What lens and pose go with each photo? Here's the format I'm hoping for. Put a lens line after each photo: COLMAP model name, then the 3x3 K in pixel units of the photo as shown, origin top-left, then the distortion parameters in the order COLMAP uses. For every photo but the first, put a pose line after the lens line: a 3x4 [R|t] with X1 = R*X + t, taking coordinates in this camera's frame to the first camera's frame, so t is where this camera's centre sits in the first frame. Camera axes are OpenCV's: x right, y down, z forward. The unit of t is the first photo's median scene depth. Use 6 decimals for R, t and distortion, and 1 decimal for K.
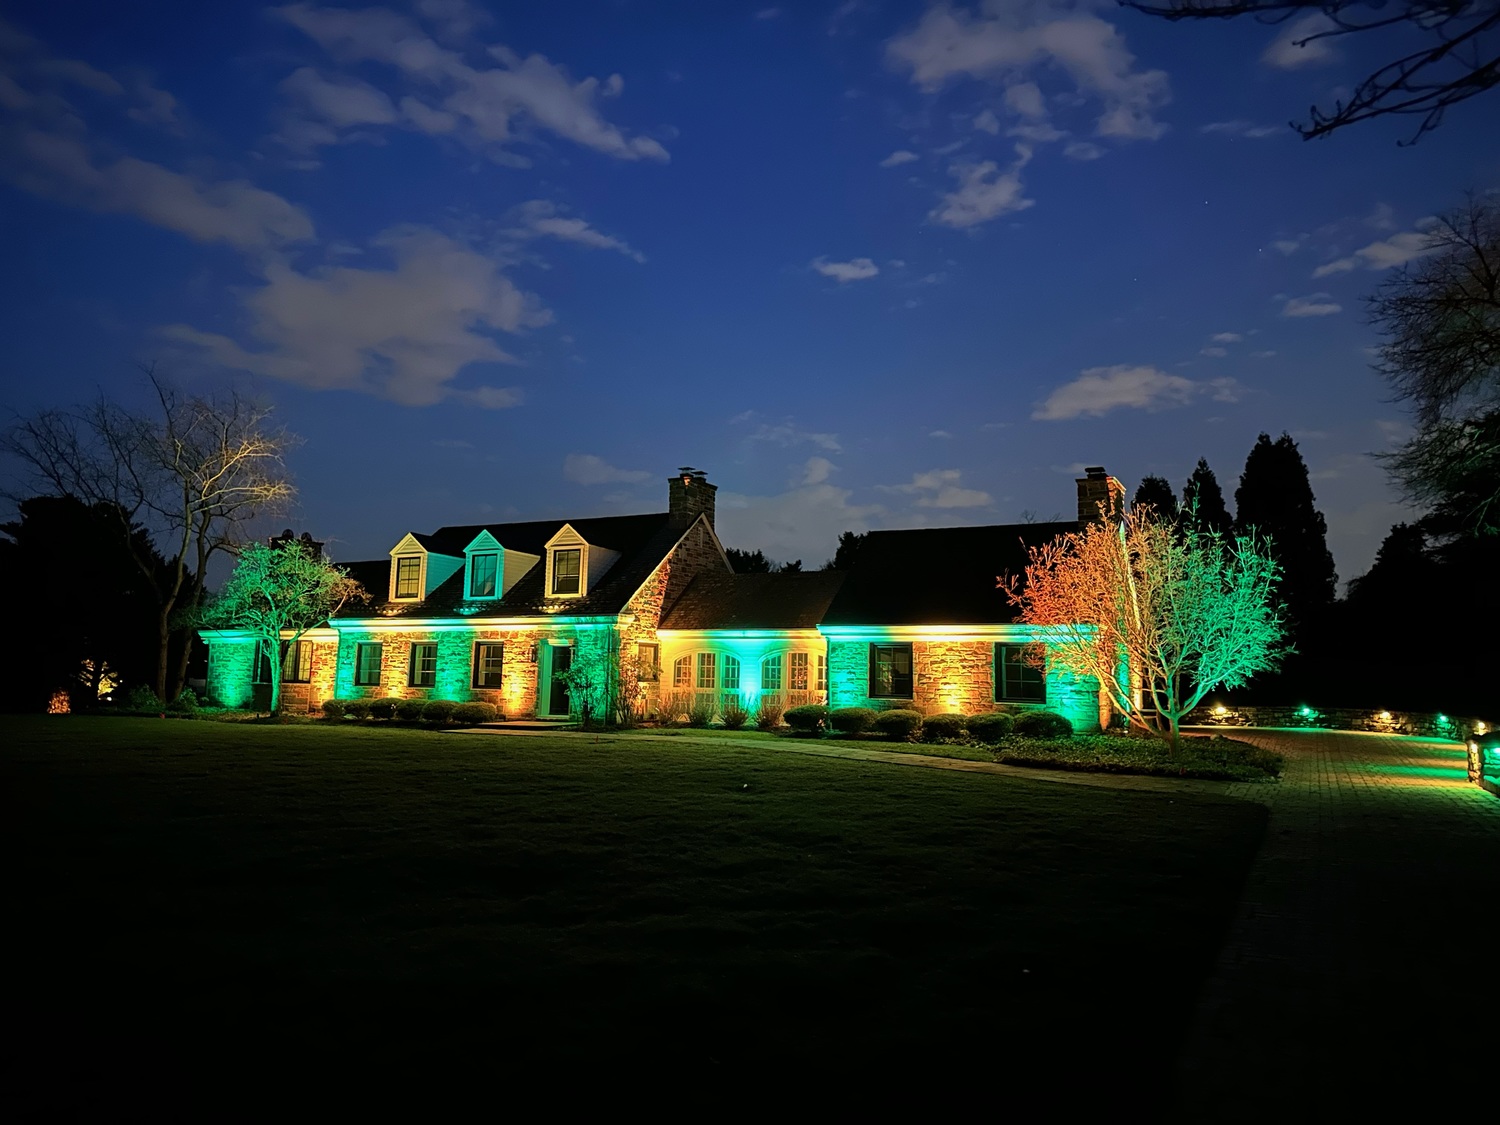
lens RADIAL K [[1037.5, 0, 755.1], [0, 1037.5, 568.5], [0, 0, 1]] dist [0.120411, -0.161404]
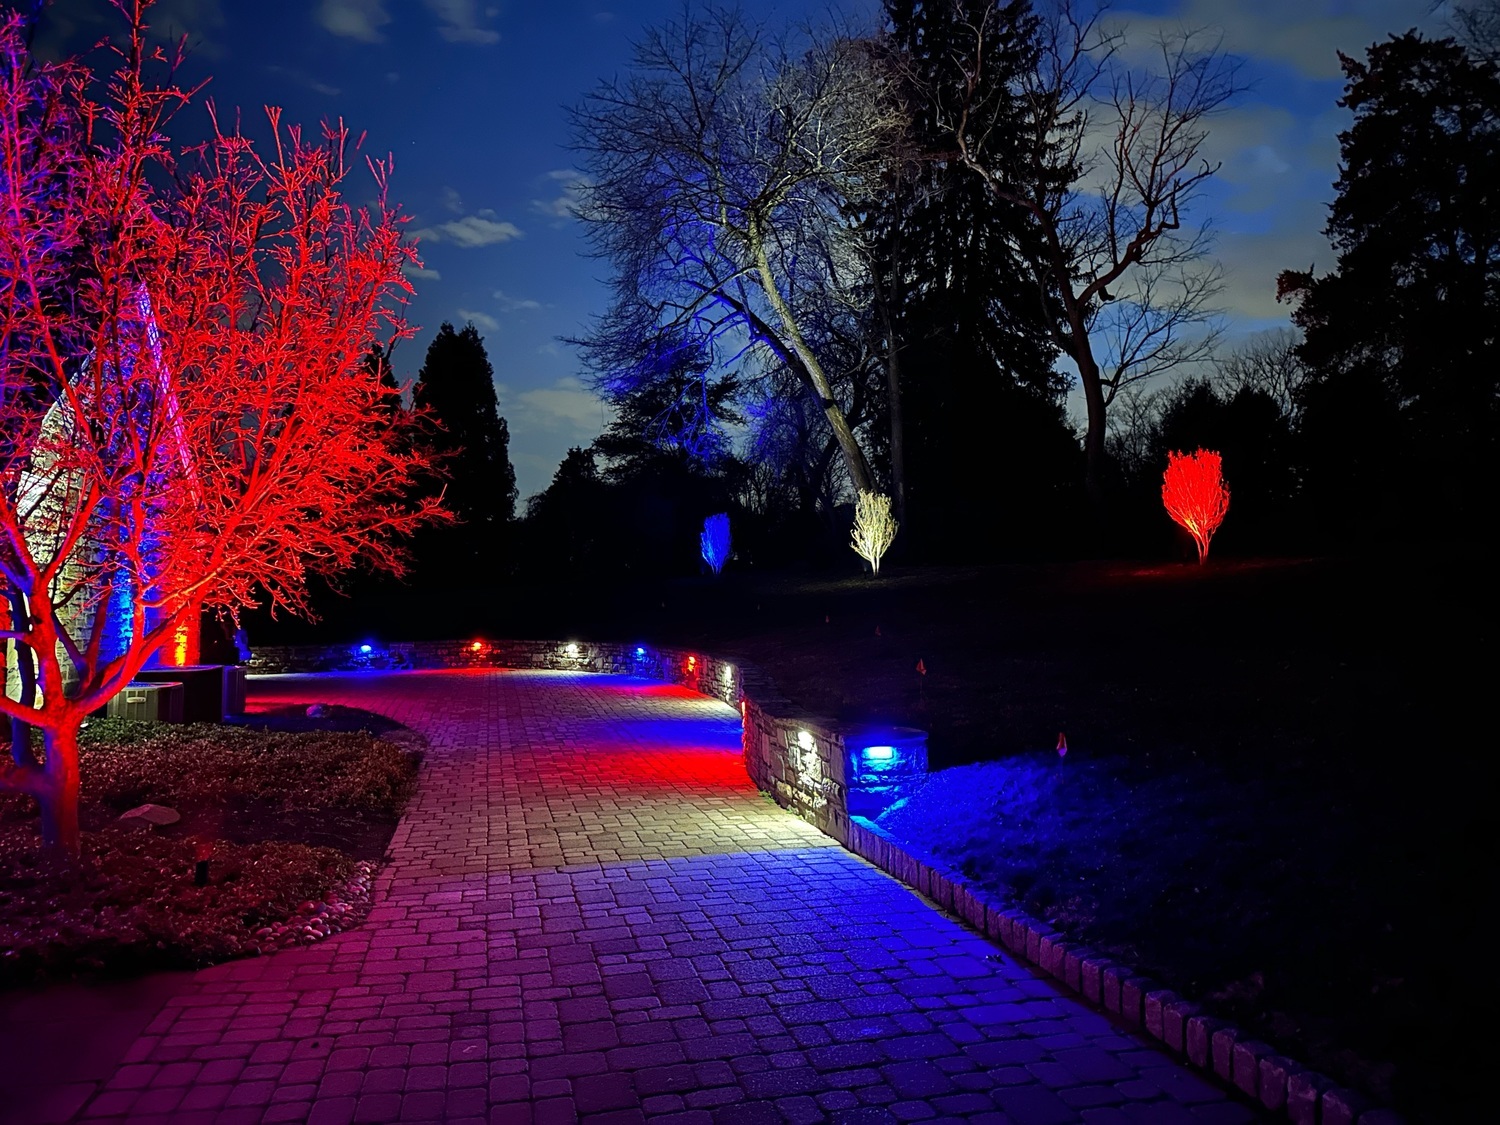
lens RADIAL K [[1037.5, 0, 755.1], [0, 1037.5, 568.5], [0, 0, 1]] dist [0.120411, -0.161404]
pose [[0.743485, 0.011425, 0.668655, 0.204462], [-0.054845, 0.997528, 0.043938, 0.044320], [-0.666500, -0.069339, 0.742274, 0.387550]]
